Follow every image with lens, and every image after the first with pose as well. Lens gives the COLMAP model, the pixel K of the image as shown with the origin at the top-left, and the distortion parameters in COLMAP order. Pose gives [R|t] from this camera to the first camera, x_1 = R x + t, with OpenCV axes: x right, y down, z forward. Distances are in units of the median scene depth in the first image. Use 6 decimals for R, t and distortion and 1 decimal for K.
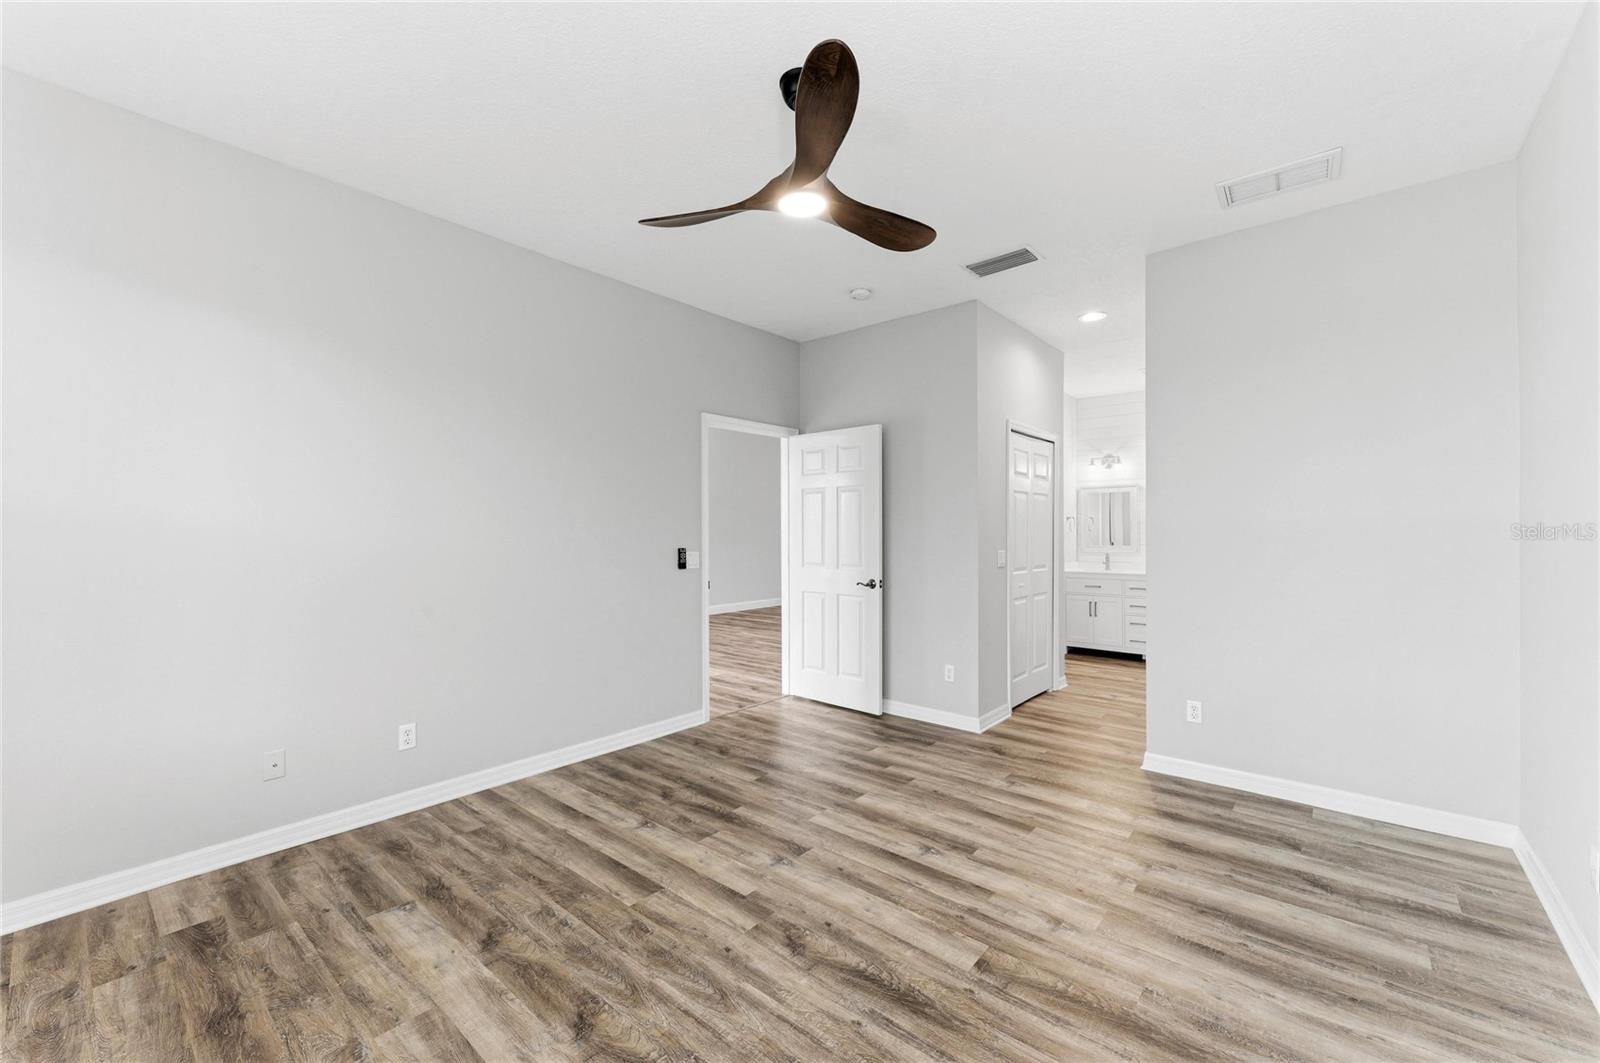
lens RADIAL K [[632.7, 0, 800.3], [0, 632.7, 537.9], [0, 0, 1]] dist [0.018587, -0.006931]
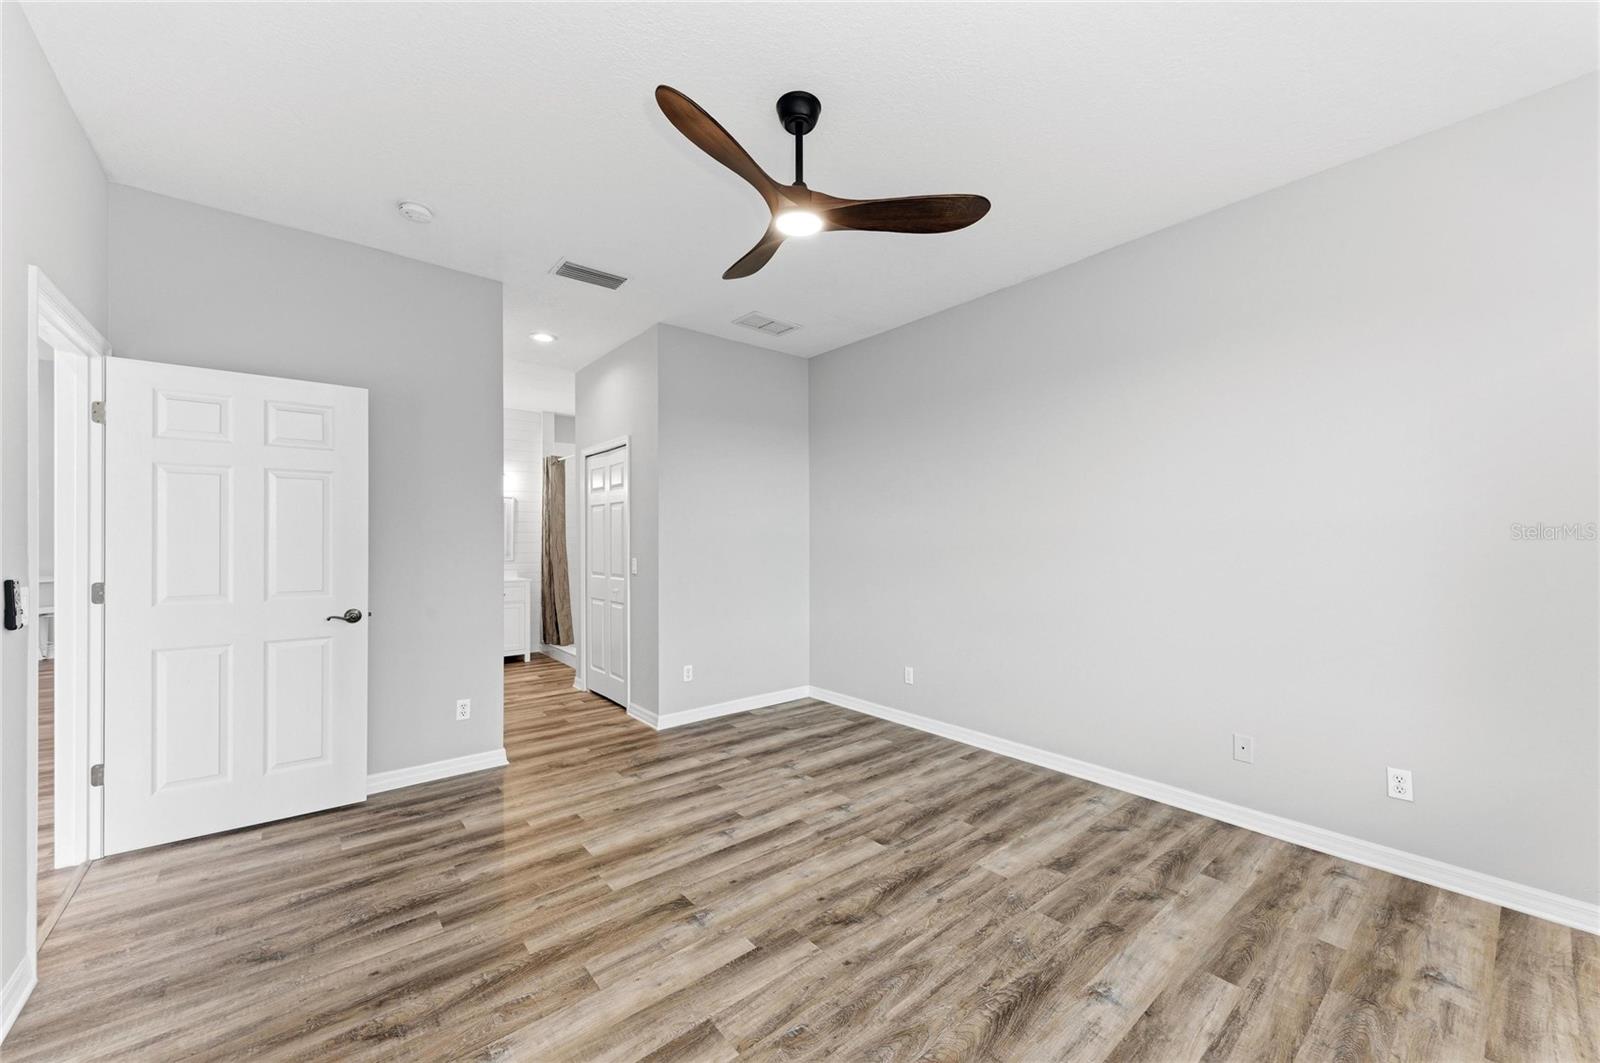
lens RADIAL K [[612.4, 0, 808.3], [0, 612.4, 541.4], [0, 0, 1]] dist [0.017144, -0.006446]
pose [[0.160339, 0.000348, 0.987062, -0.811406], [0.010192, 0.999946, -0.002008, -0.004200], [-0.987009, 0.010382, 0.160326, 0.684047]]
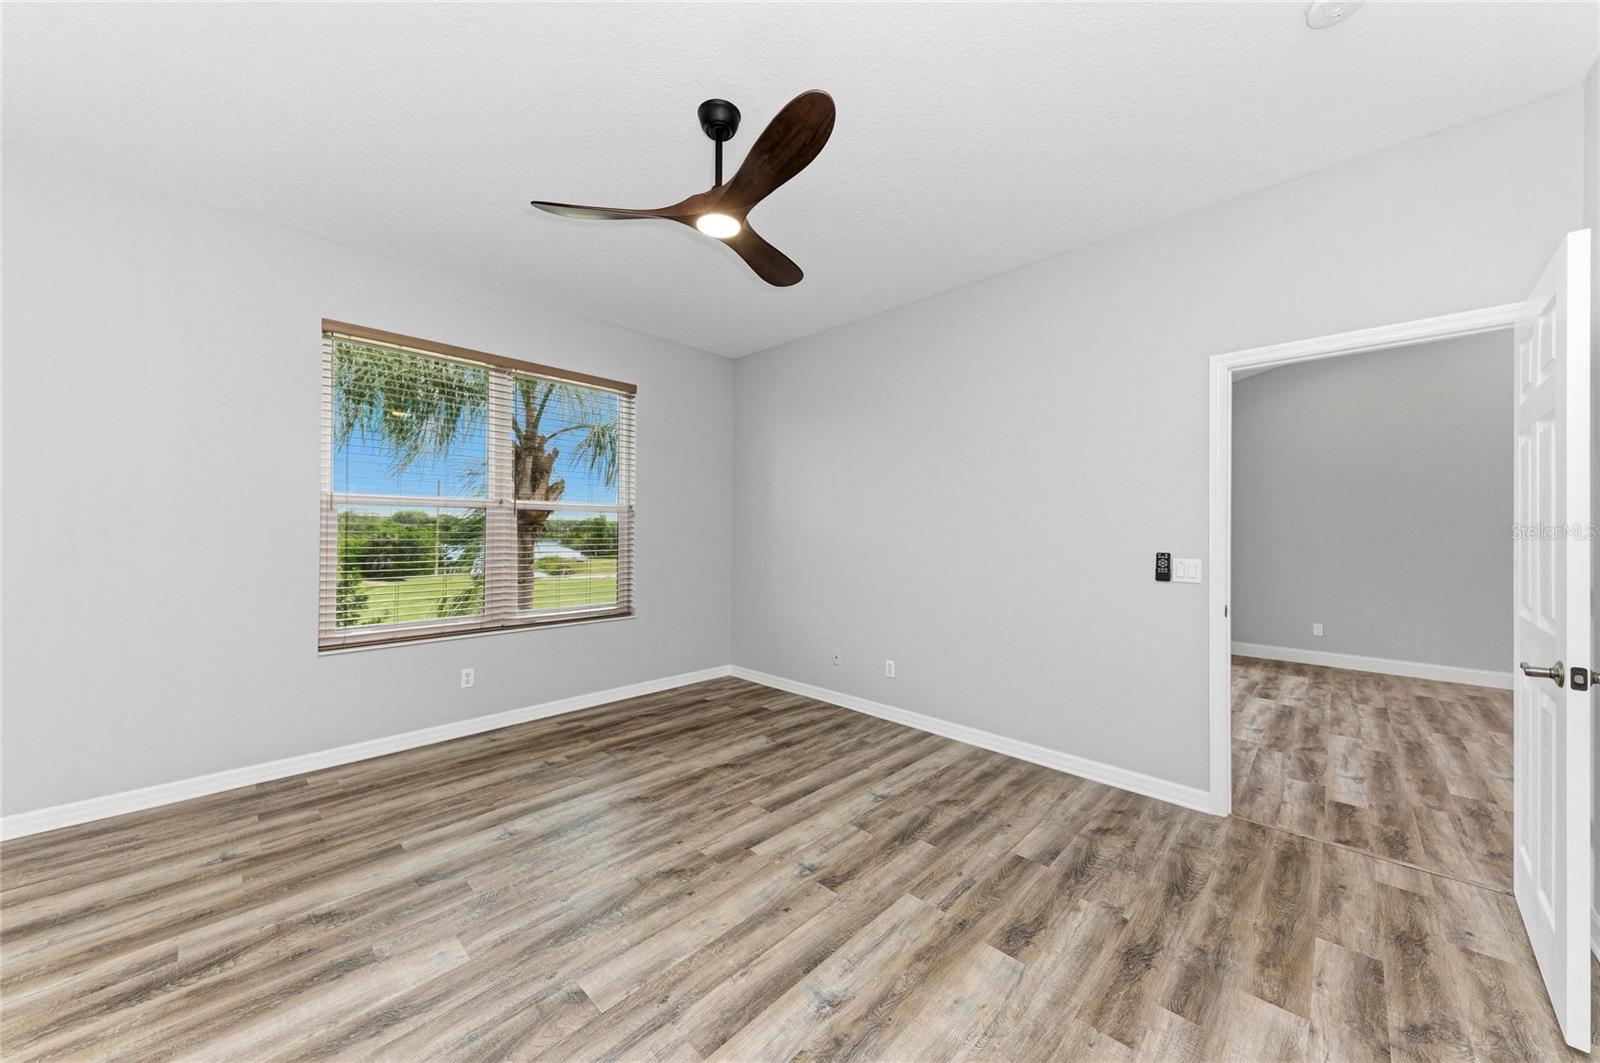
lens RADIAL K [[559.4, 0, 801.3], [0, 559.4, 535.6], [0, 0, 1]] dist [0.014848, -0.006251]
pose [[-0.048788, 0.010245, -0.998757, 0.785890], [-0.017154, 0.999791, 0.011093, -0.006239], [0.998662, 0.017674, -0.048602, 0.987338]]
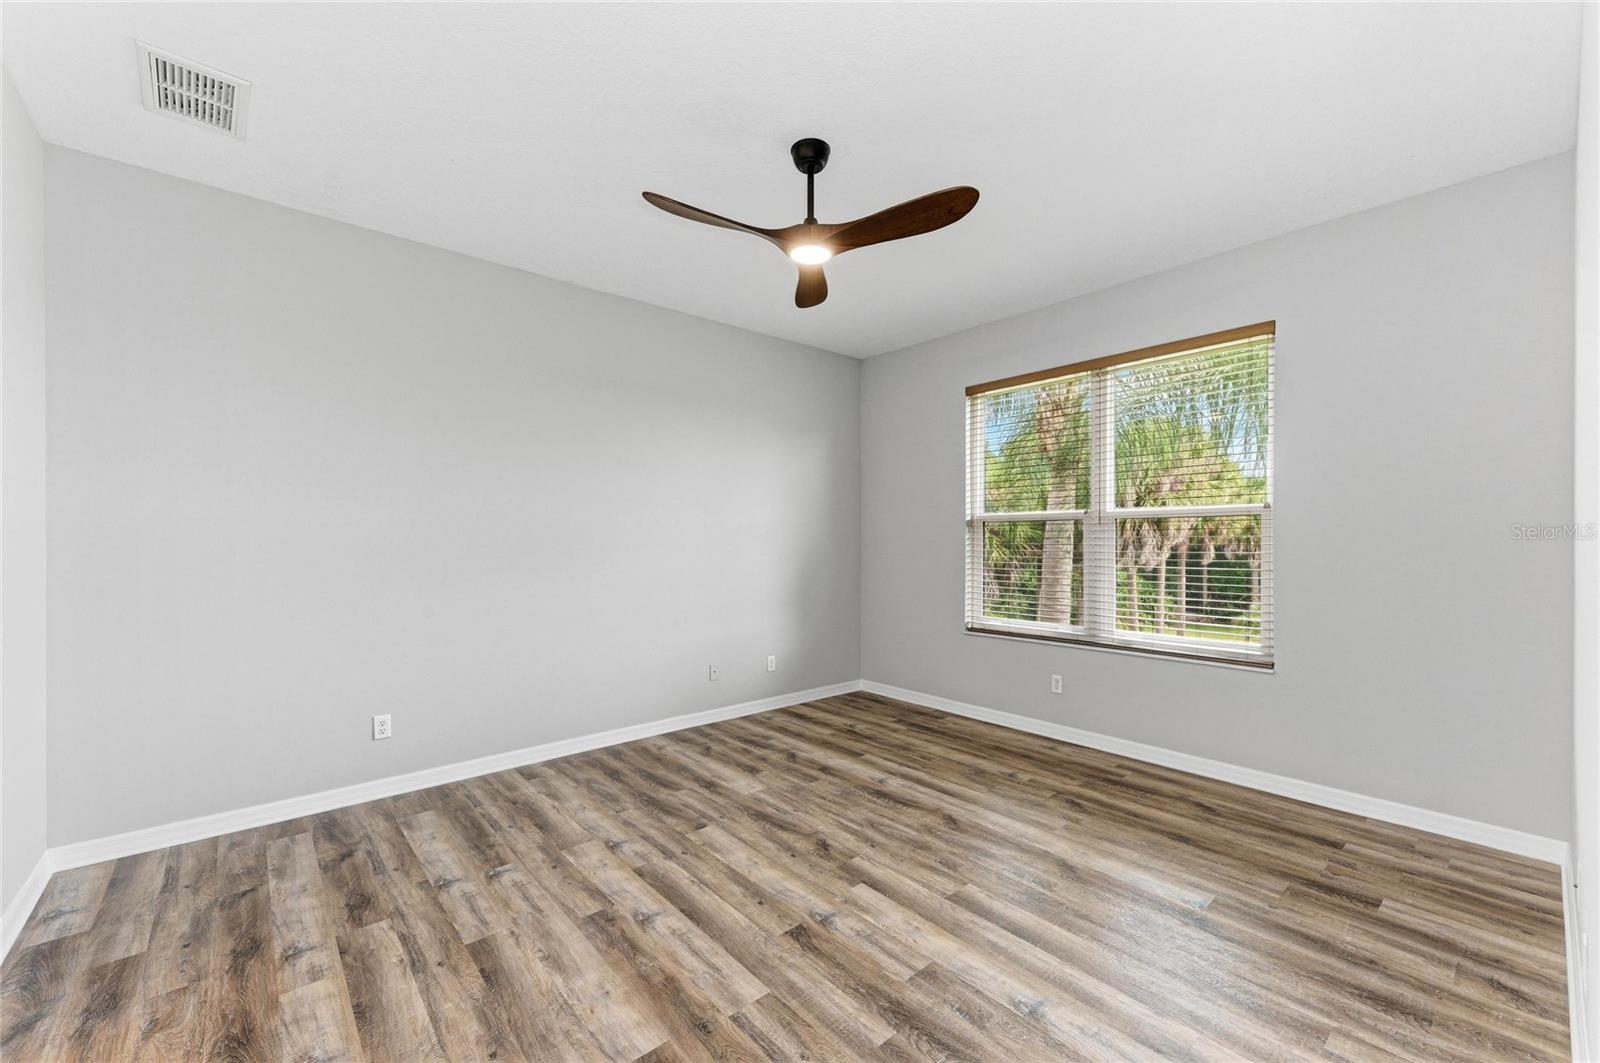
lens RADIAL K [[638.0, 0, 811.5], [0, 638.0, 549.2], [0, 0, 1]] dist [0.018651, -0.007369]
pose [[-0.991198, 0.001125, 0.132383, -0.126114], [0.004184, 0.999731, 0.022825, -0.011436], [-0.132322, 0.023178, -0.990936, 1.787334]]
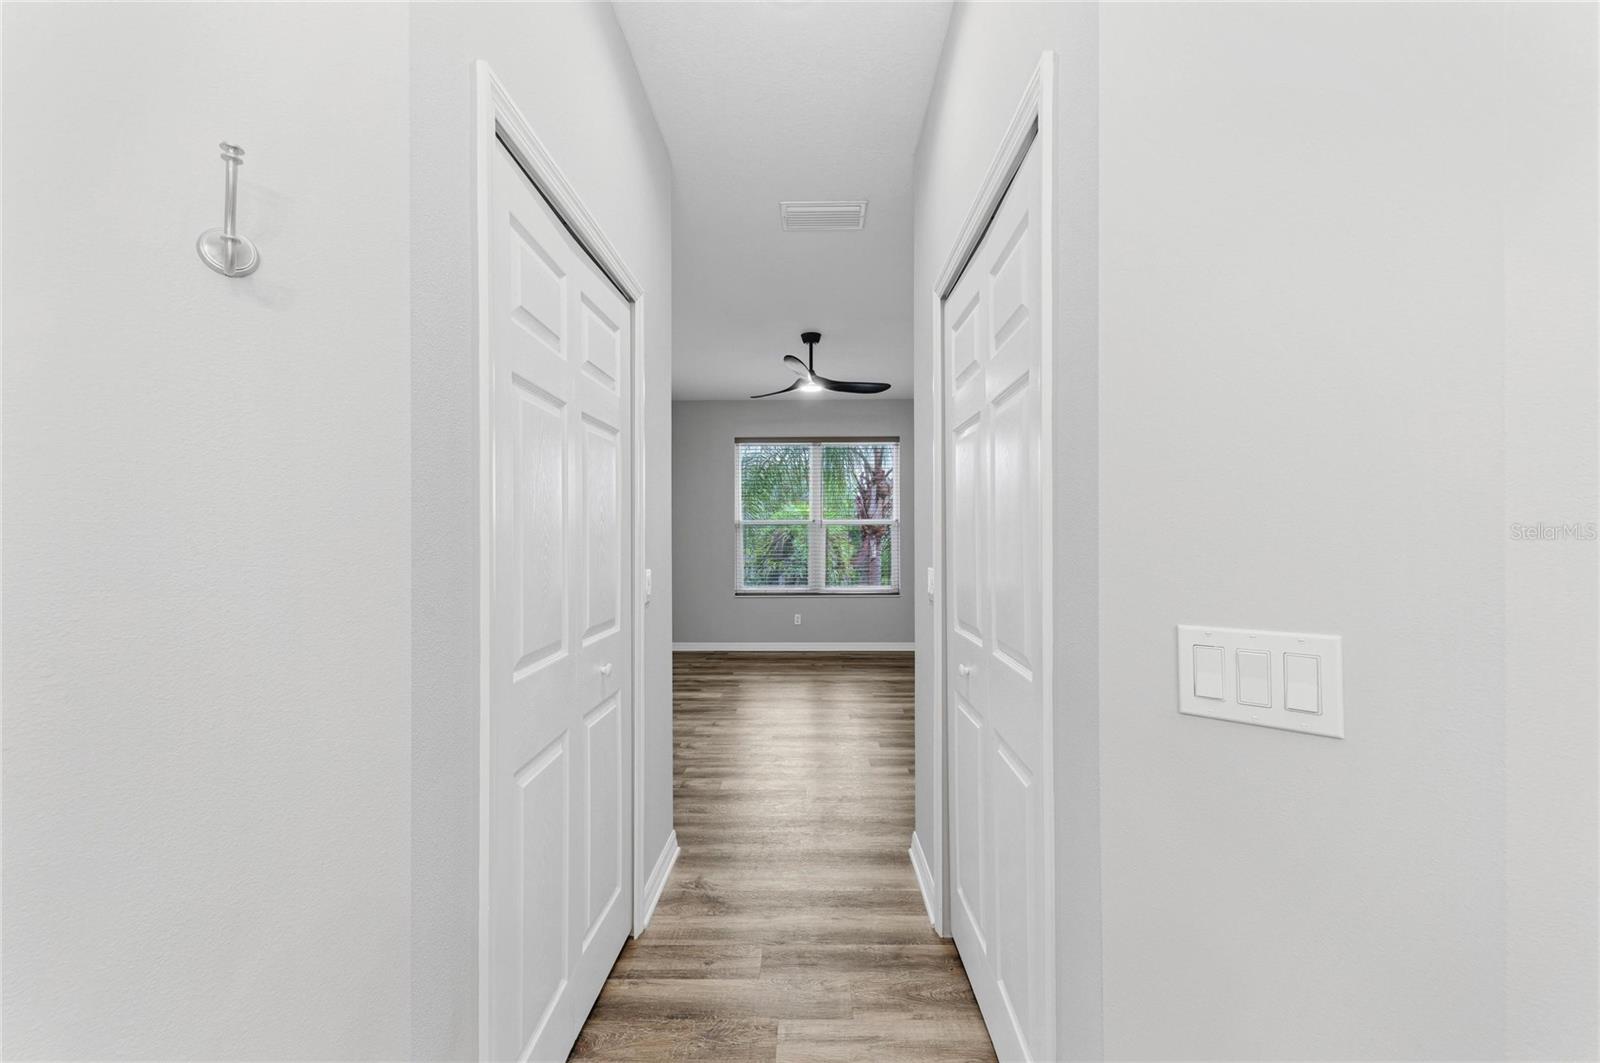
lens RADIAL K [[623.6, 0, 796.4], [0, 623.6, 547.0], [0, 0, 1]] dist [0.013716, -0.006869]
pose [[-0.773904, 0.015683, -0.633109, 1.185273], [0.001698, 0.999741, 0.022690, -0.010029], [0.633301, 0.016485, -0.773730, 2.204199]]
